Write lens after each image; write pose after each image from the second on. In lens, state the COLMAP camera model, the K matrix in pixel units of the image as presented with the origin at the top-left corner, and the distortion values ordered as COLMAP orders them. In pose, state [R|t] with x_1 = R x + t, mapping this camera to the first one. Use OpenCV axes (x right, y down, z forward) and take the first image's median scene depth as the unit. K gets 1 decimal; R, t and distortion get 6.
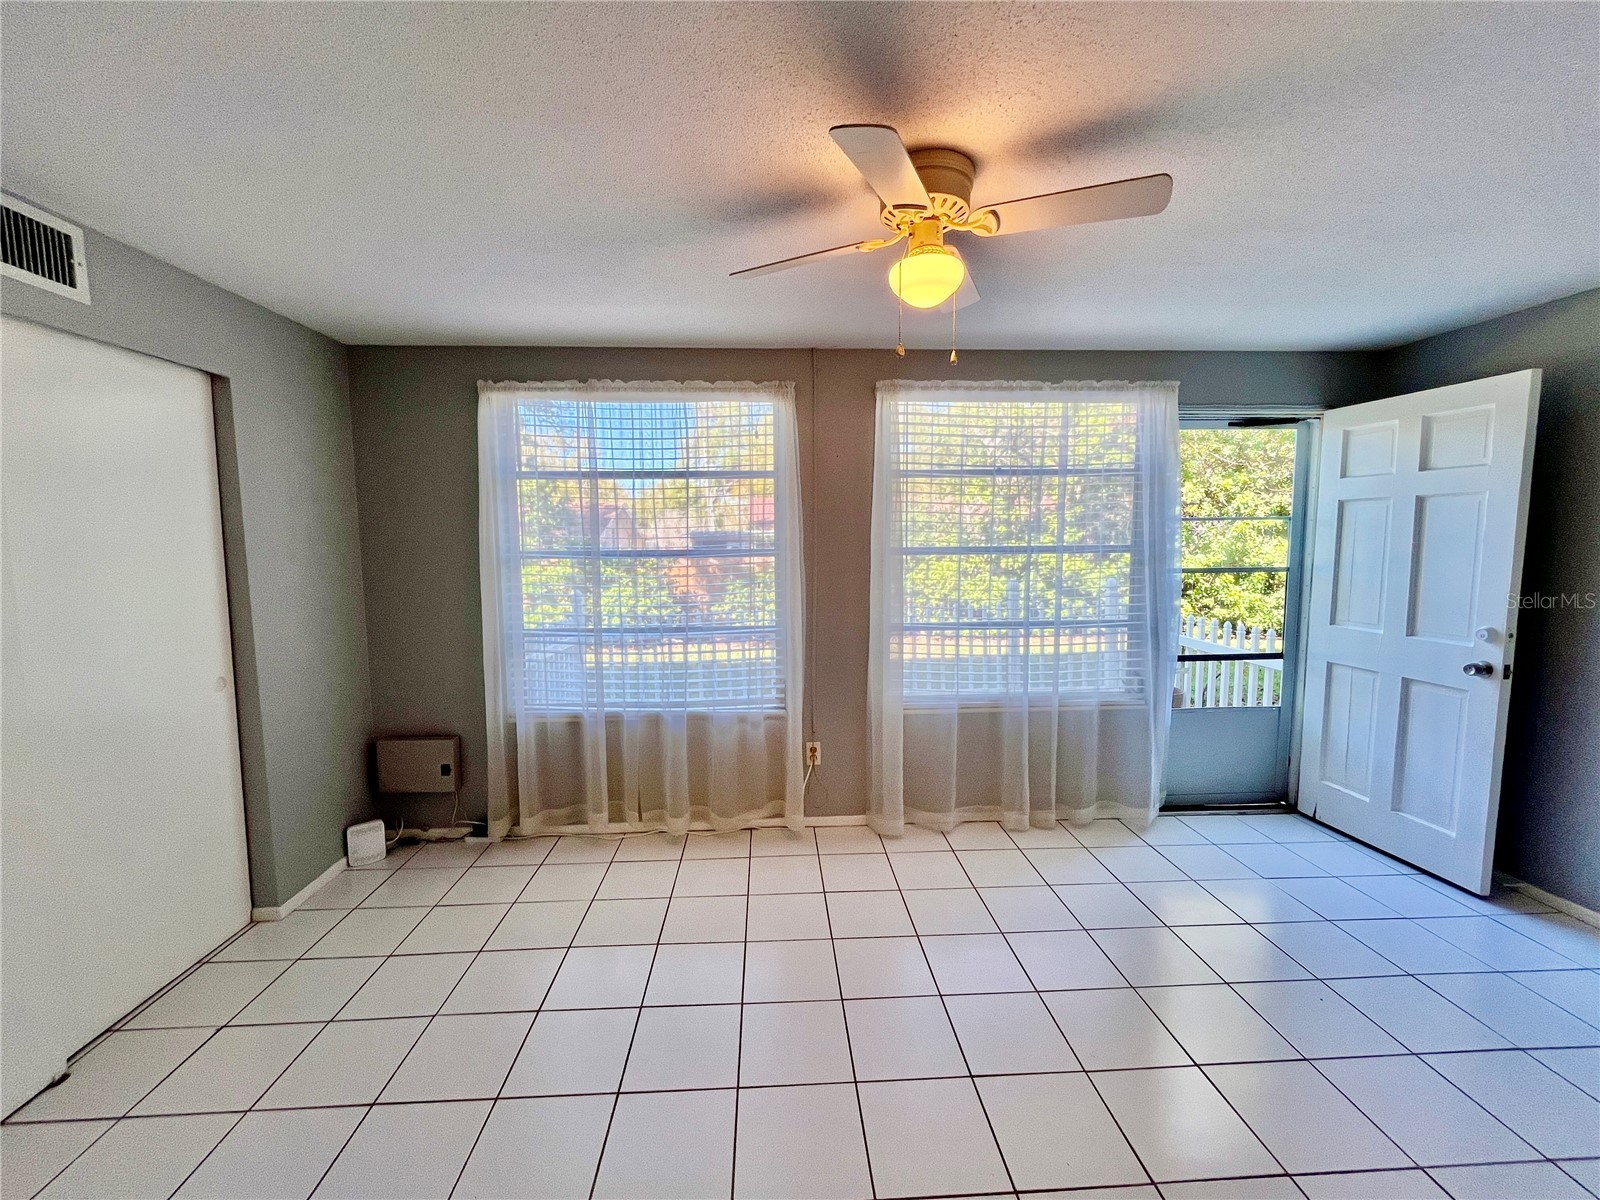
lens RADIAL K [[645.5, 0, 798.4], [0, 645.5, 597.1], [0, 0, 1]] dist [-0.005333, -0.000105]
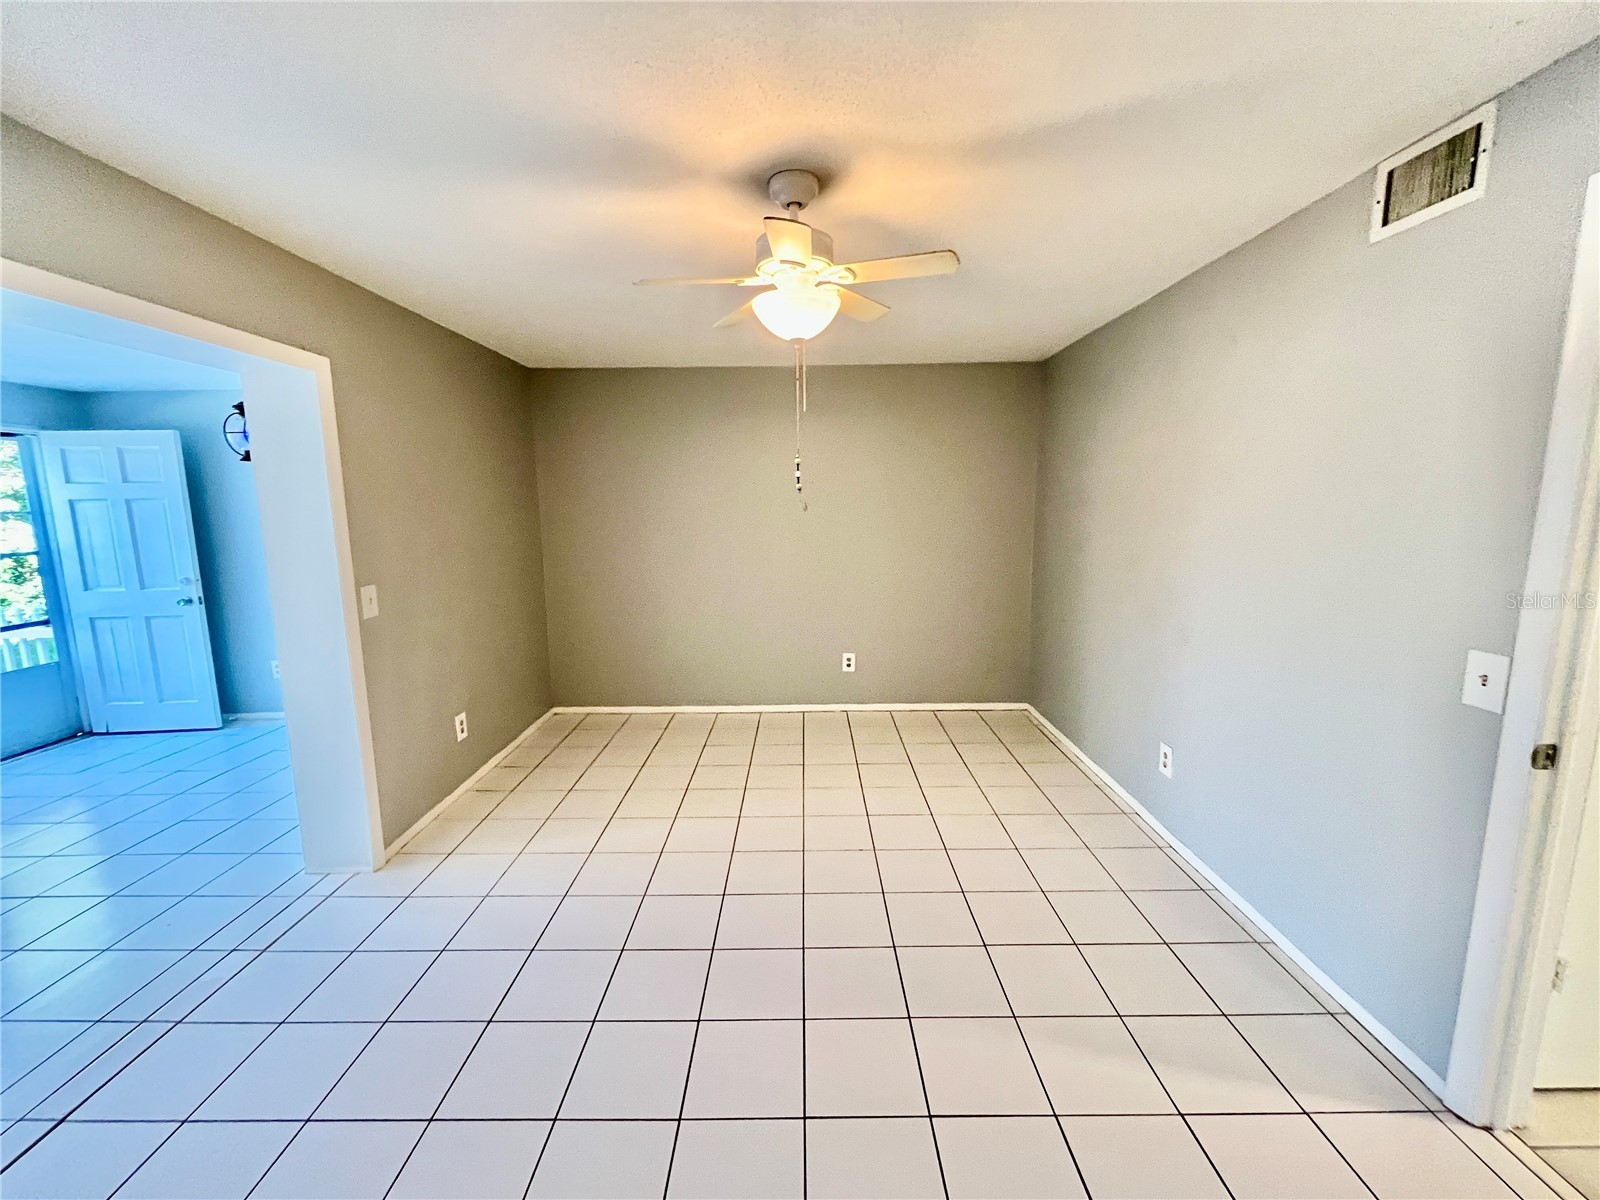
lens RADIAL K [[645.5, 0, 798.4], [0, 645.5, 597.1], [0, 0, 1]] dist [-0.005333, -0.000105]
pose [[0.050332, -0.140418, 0.988812, -0.440709], [0.107093, 0.985117, 0.134442, 0.034550], [-0.992974, 0.099128, 0.064621, -0.586413]]
